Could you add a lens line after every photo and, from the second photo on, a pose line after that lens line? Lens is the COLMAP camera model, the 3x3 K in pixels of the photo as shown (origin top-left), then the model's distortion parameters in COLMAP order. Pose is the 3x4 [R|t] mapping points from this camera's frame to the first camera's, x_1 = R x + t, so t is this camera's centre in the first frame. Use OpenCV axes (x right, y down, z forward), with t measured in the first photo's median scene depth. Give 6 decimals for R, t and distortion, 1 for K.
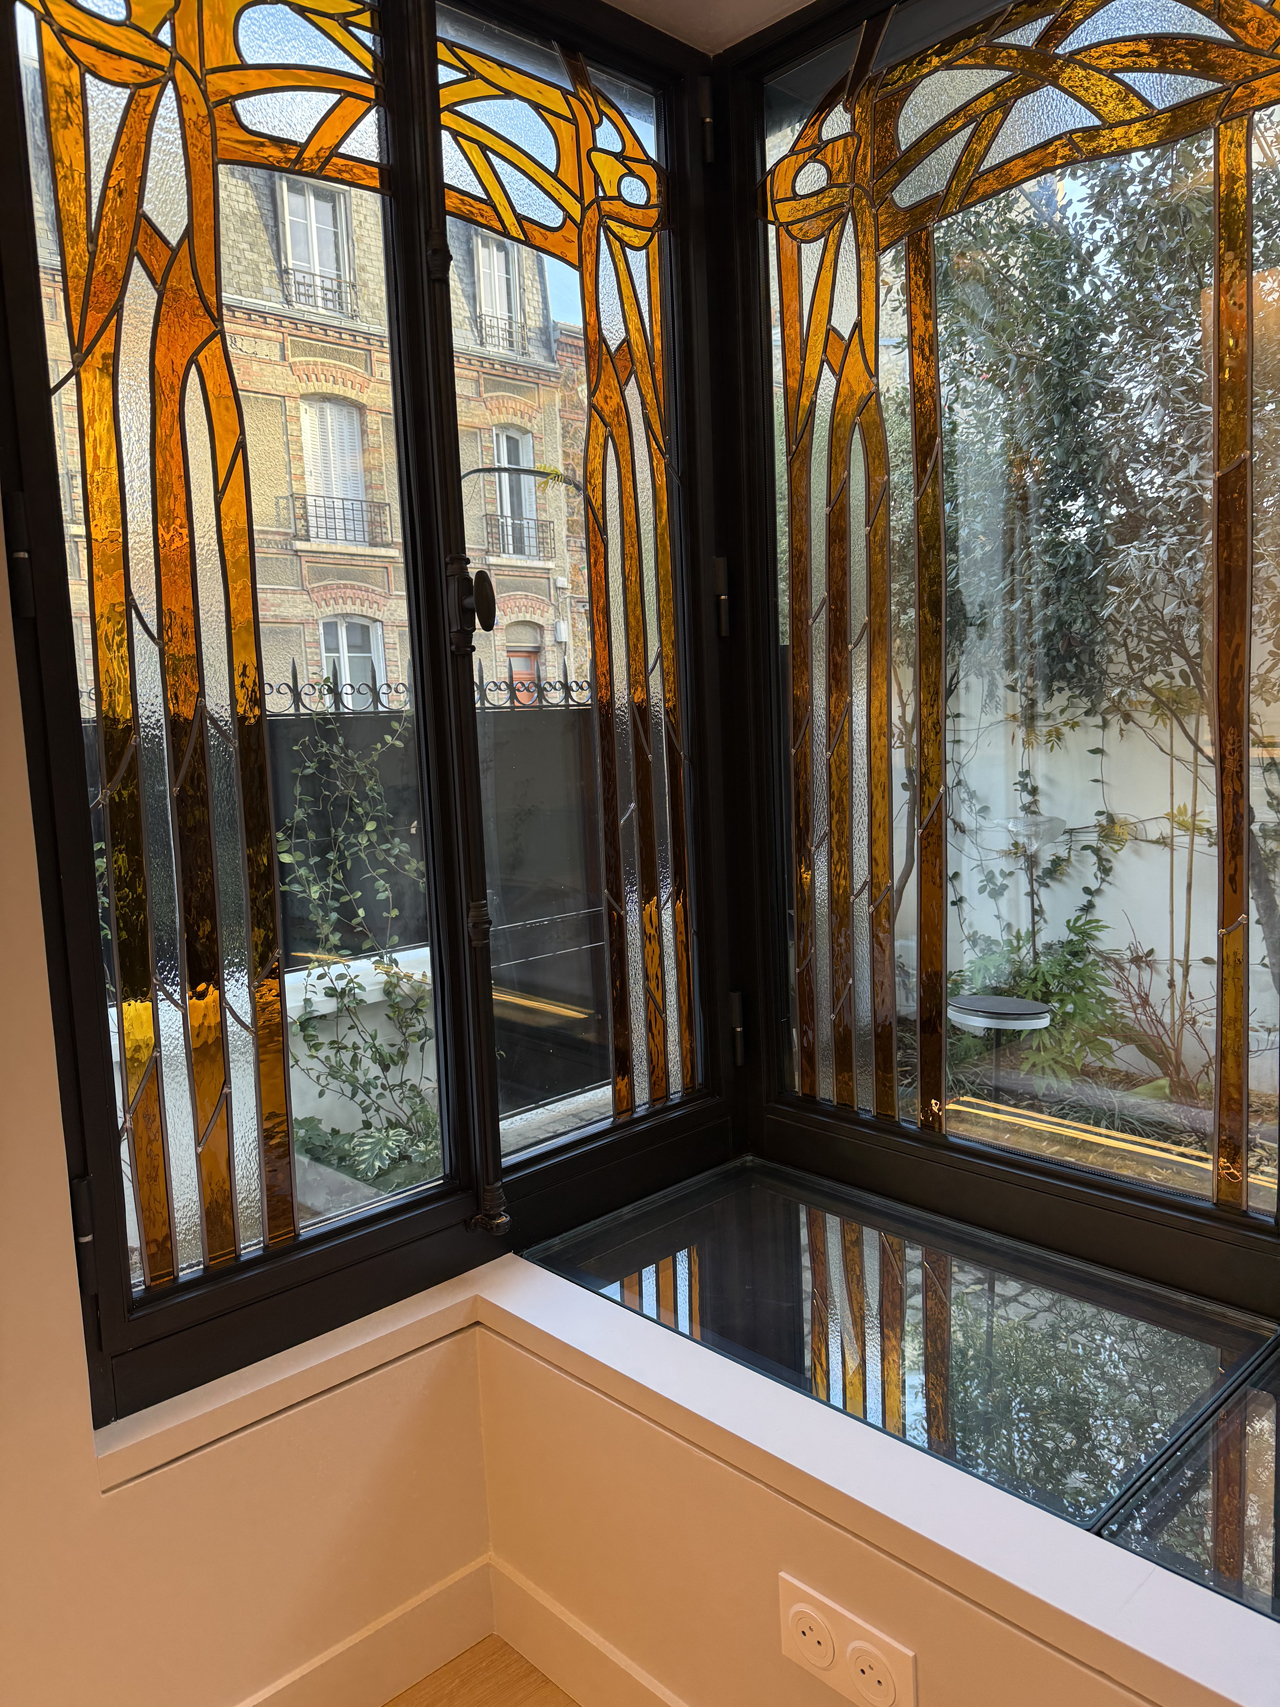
lens RADIAL K [[1202.4, 0, 640.9], [0, 1202.4, 848.8], [0, 0, 1]] dist [0.019943, -0.025167]
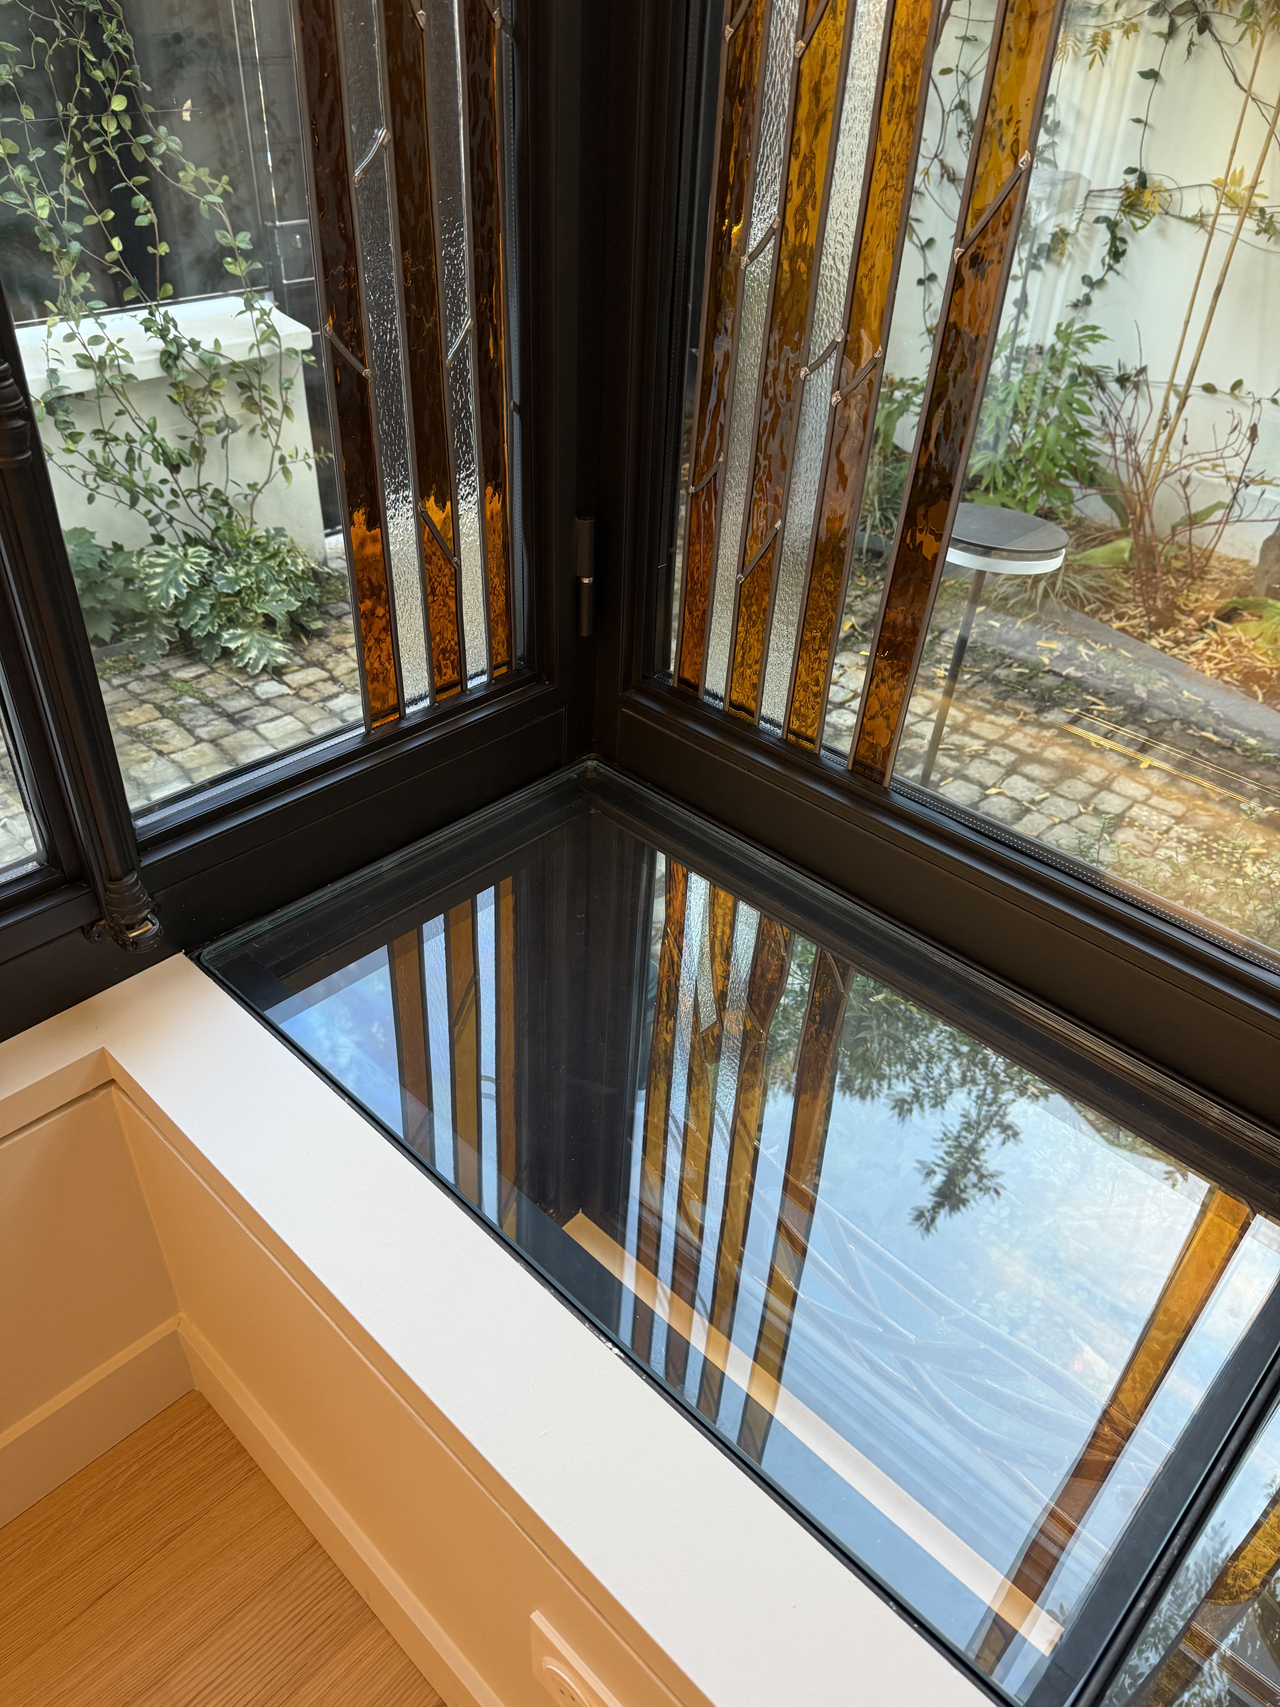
lens RADIAL K [[1202.4, 0, 627.1], [0, 1202.4, 847.6], [0, 0, 1]] dist [0.019943, -0.025167]
pose [[0.995721, 0.043763, 0.081388, 0.027166], [-0.078492, 0.865350, 0.494983, -0.015654], [-0.048767, -0.499253, 0.865083, 0.188505]]
